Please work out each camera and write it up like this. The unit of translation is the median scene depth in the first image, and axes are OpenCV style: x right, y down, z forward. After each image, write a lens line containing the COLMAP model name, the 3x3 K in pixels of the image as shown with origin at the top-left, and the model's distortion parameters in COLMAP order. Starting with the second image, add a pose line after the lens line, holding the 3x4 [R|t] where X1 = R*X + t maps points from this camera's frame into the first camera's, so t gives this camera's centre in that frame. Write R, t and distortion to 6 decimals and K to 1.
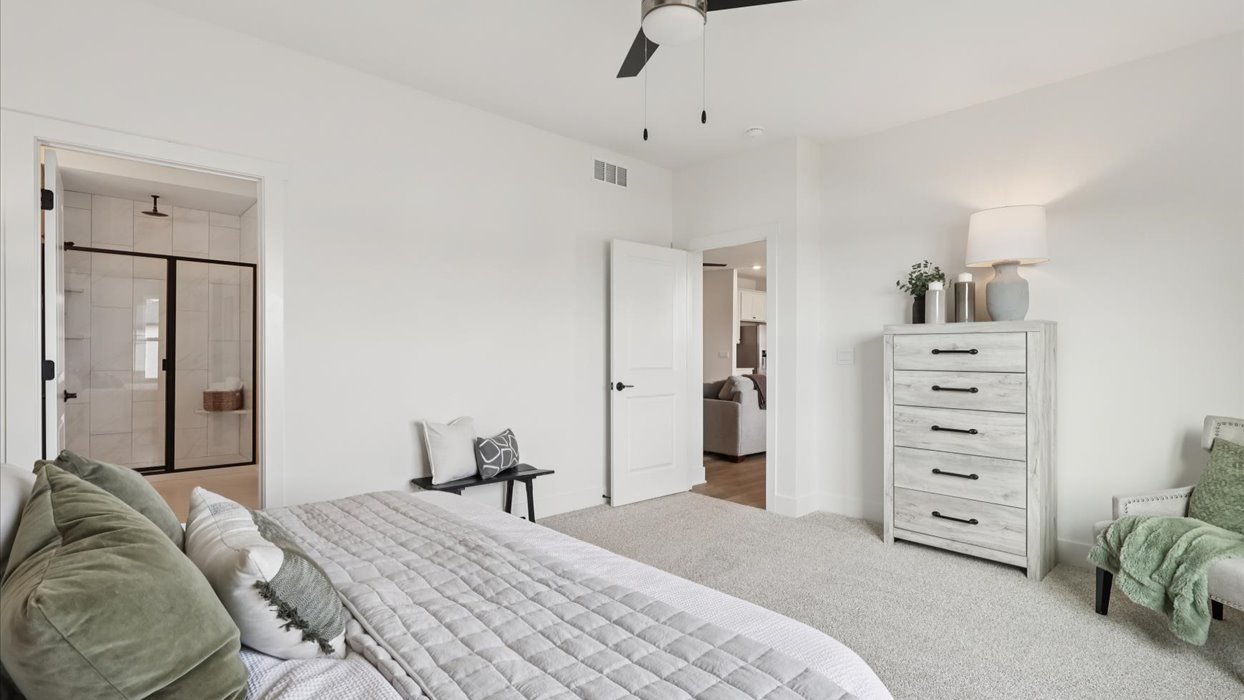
lens RADIAL K [[586.6, 0, 626.8], [0, 586.6, 353.6], [0, 0, 1]] dist [-0.001844, -0.000148]
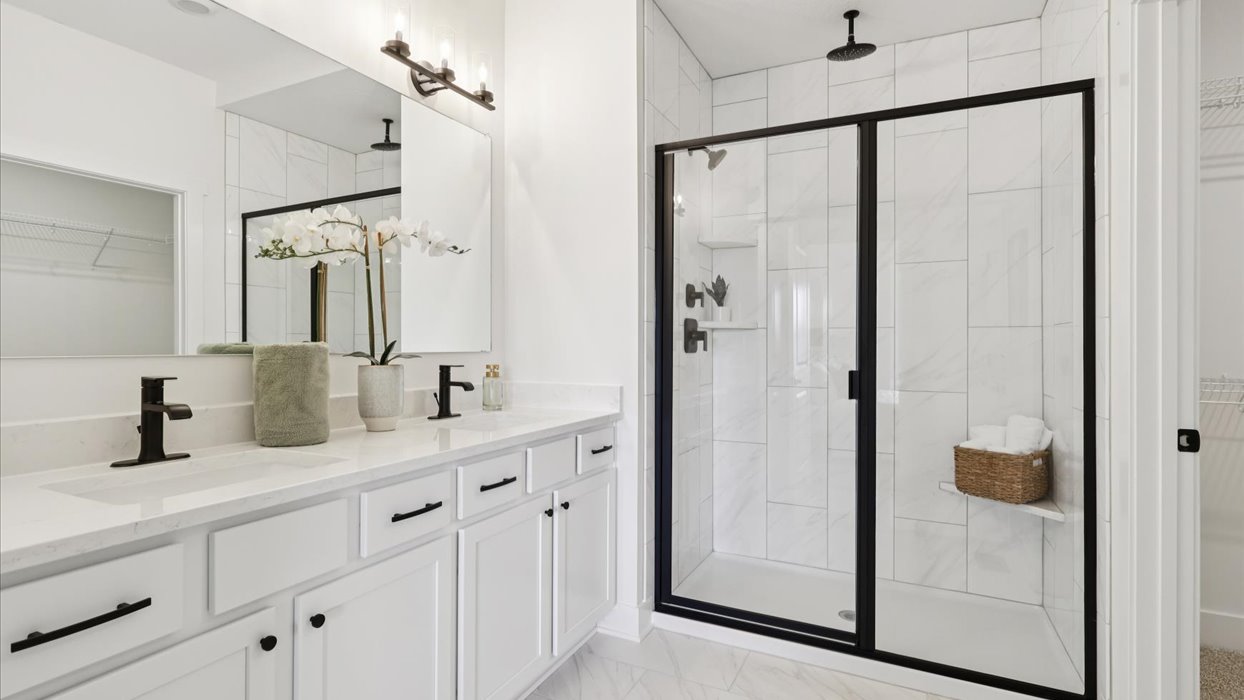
lens RADIAL K [[586.6, 0, 626.4], [0, 586.6, 349.9], [0, 0, 1]] dist [-0.001844, -0.000148]
pose [[0.358477, -0.004310, -0.933529, -0.409727], [0.004268, 0.999986, -0.002978, -0.004087], [0.933529, -0.002917, 0.358490, 0.622855]]
